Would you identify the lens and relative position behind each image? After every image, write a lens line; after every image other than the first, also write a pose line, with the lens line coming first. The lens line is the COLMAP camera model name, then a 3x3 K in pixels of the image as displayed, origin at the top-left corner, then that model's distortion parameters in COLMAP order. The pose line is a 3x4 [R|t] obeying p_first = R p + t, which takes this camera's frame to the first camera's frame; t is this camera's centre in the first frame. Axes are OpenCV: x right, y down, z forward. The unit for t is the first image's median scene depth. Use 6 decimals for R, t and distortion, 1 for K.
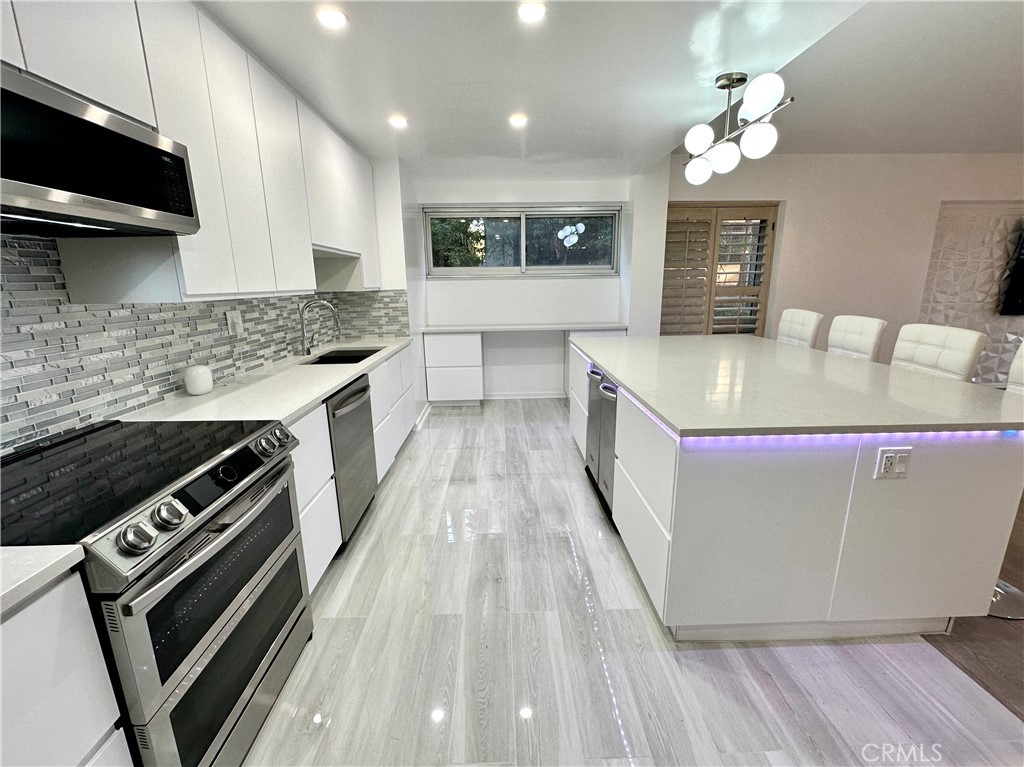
lens RADIAL K [[435.1, 0, 512.1], [0, 435.1, 382.5], [0, 0, 1]] dist [-0.000544, 0.000137]
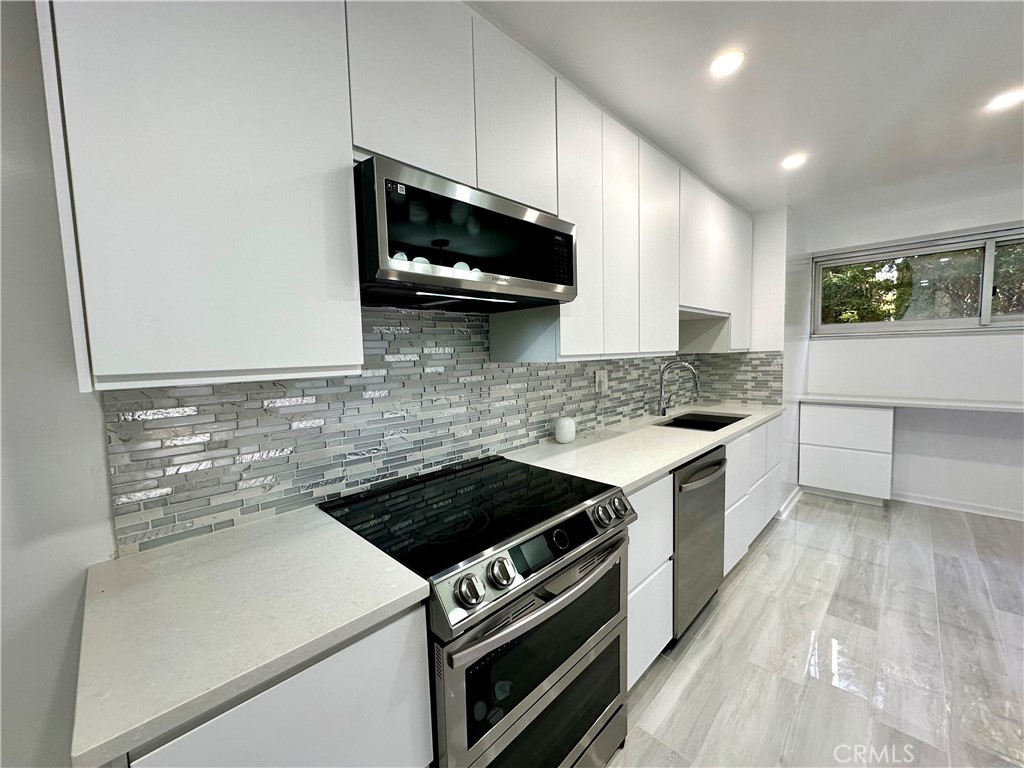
lens RADIAL K [[406.9, 0, 511.9], [0, 406.9, 383.3], [0, 0, 1]] dist [-0.006210, 0.000528]
pose [[0.690543, 0.050363, -0.721536, -0.039836], [-0.145905, 0.986765, -0.070762, -0.019459], [0.708422, 0.154140, 0.688752, 0.101077]]
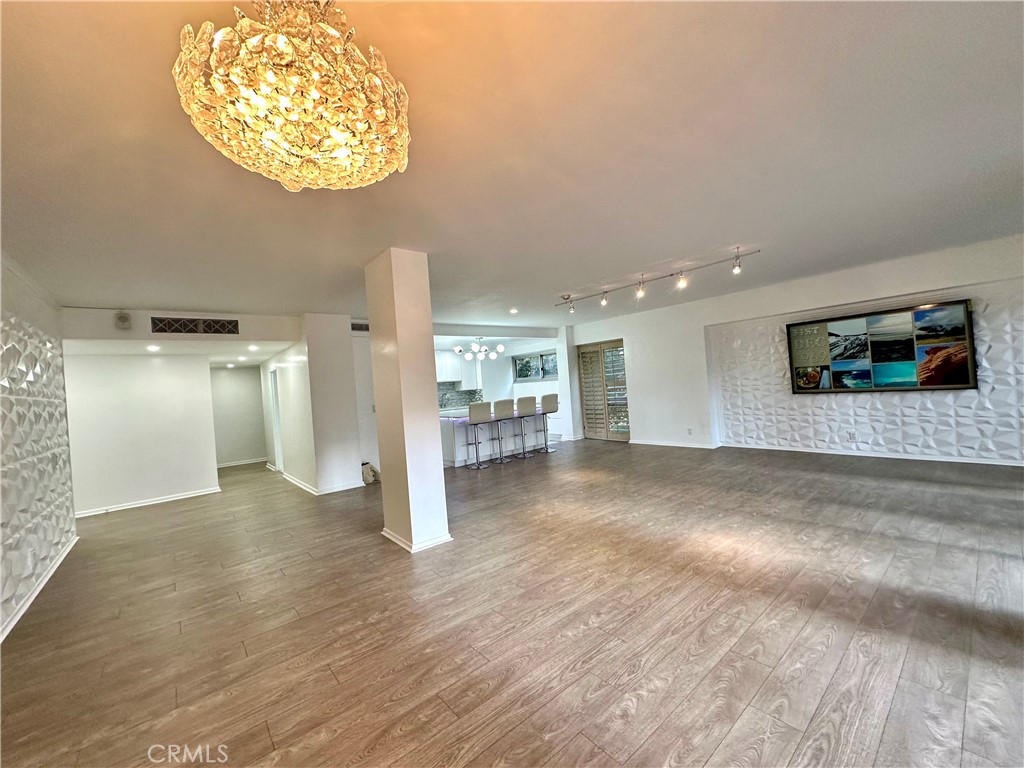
lens RADIAL K [[406.9, 0, 513.9], [0, 406.9, 385.2], [0, 0, 1]] dist [-0.006210, 0.000528]
pose [[0.618977, -0.030944, -0.784799, 2.671866], [-0.116977, 0.984447, -0.131077, 0.135154], [0.776649, 0.172937, 0.605731, -0.691669]]
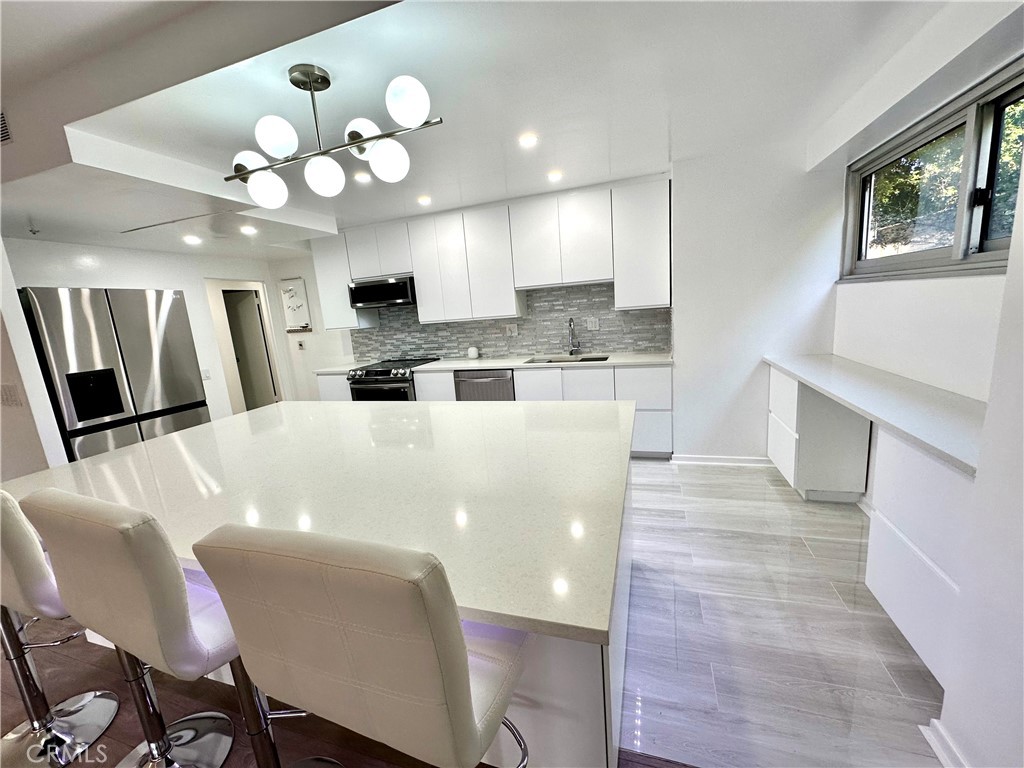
lens RADIAL K [[406.9, 0, 512.6], [0, 406.9, 383.5], [0, 0, 1]] dist [-0.006210, 0.000528]
pose [[-0.325831, 0.211262, -0.921522, 0.837516], [-0.135160, 0.954293, 0.266565, -0.301467], [0.935717, 0.211408, -0.282384, 1.194971]]
